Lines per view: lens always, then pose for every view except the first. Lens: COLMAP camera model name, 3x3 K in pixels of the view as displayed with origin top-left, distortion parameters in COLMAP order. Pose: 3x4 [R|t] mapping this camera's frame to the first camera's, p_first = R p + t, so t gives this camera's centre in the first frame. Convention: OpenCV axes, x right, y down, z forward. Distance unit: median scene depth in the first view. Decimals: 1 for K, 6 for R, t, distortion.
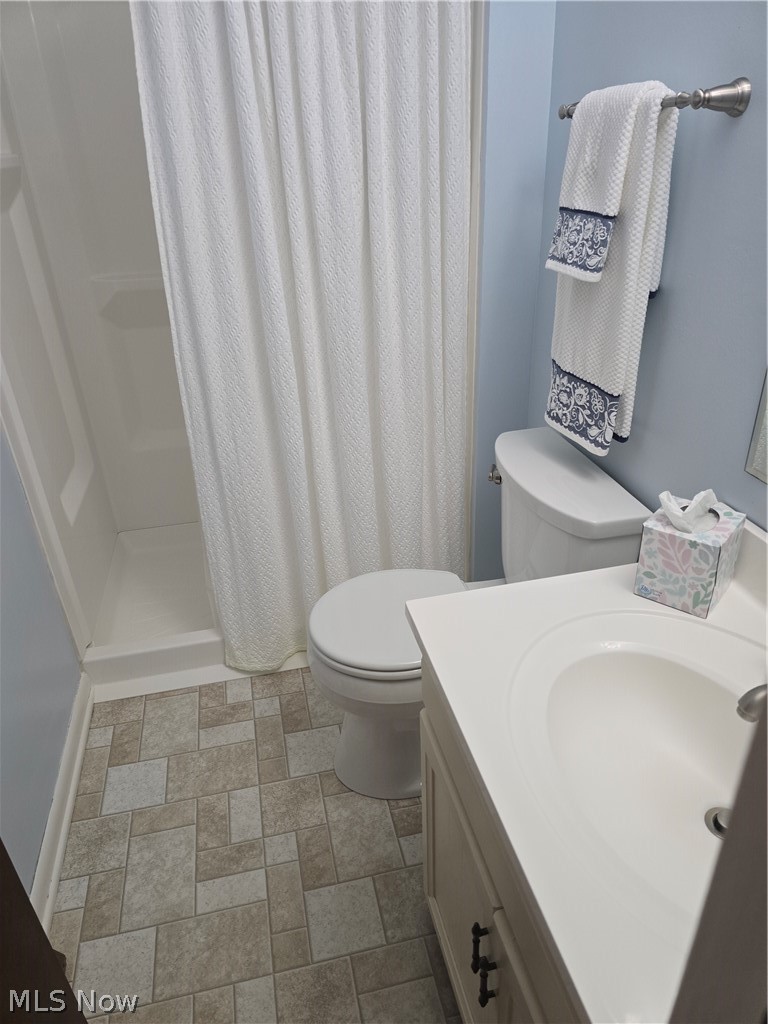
lens RADIAL K [[683.3, 0, 387.0], [0, 683.3, 509.5], [0, 0, 1]] dist [0.047691, -0.048661]
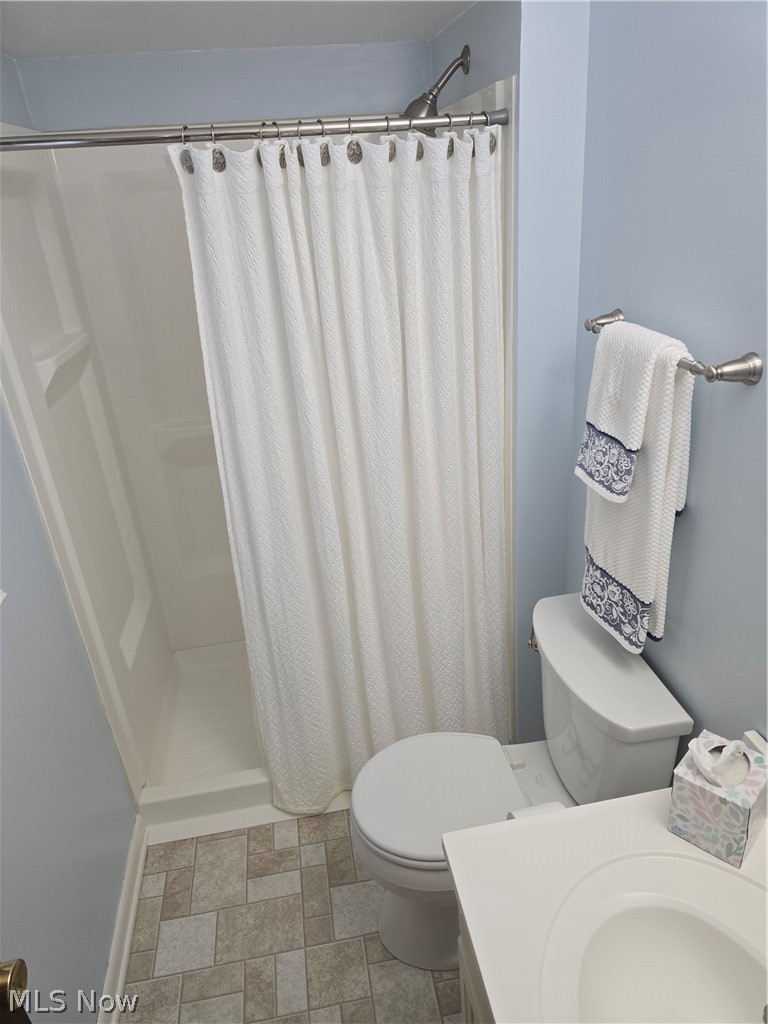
lens RADIAL K [[683.3, 0, 392.0], [0, 683.3, 509.5], [0, 0, 1]] dist [0.047691, -0.048661]
pose [[0.997832, -0.010185, -0.065023, 0.016228], [0.006398, 0.998286, -0.058177, -0.197562], [0.065504, 0.057635, 0.996186, -0.046092]]
